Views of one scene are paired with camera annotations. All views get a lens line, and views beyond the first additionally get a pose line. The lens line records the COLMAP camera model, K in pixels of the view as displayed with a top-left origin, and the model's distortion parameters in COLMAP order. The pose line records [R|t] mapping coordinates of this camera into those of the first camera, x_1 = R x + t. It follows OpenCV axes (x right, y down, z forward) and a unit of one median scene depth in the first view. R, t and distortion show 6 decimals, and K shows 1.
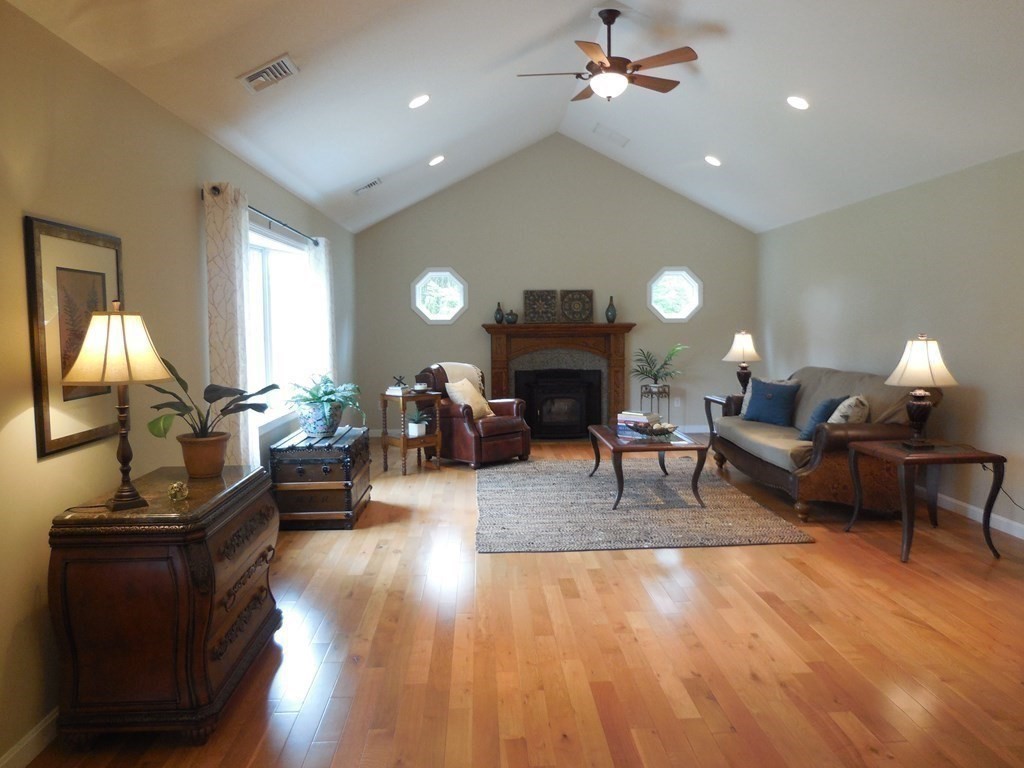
lens RADIAL K [[741.6, 0, 512.0], [0, 741.6, 384.0], [0, 0, 1]] dist [0.001834, 0.002407]
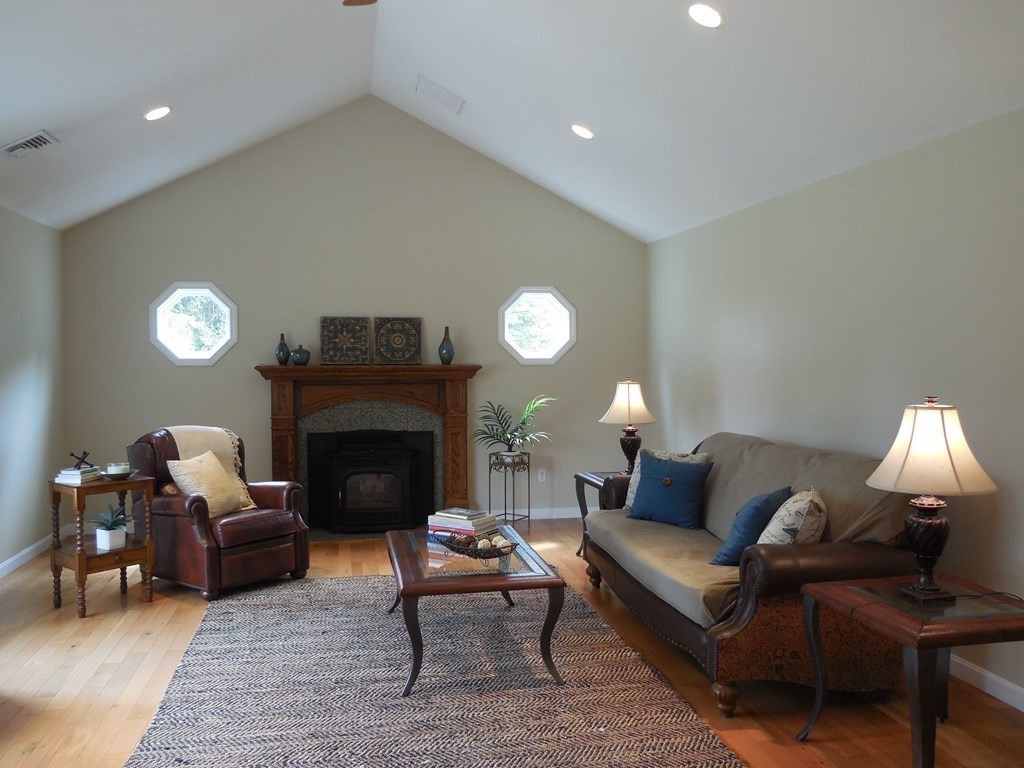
lens RADIAL K [[831.9, 0, 468.0], [0, 831.9, 385.8], [0, 0, 1]] dist [-0.000909, -0.002542]
pose [[0.995134, 0.002501, 0.098496, 0.095006], [0.002307, 0.998813, -0.048664, -0.029804], [-0.098501, 0.048655, 0.993947, 0.269912]]
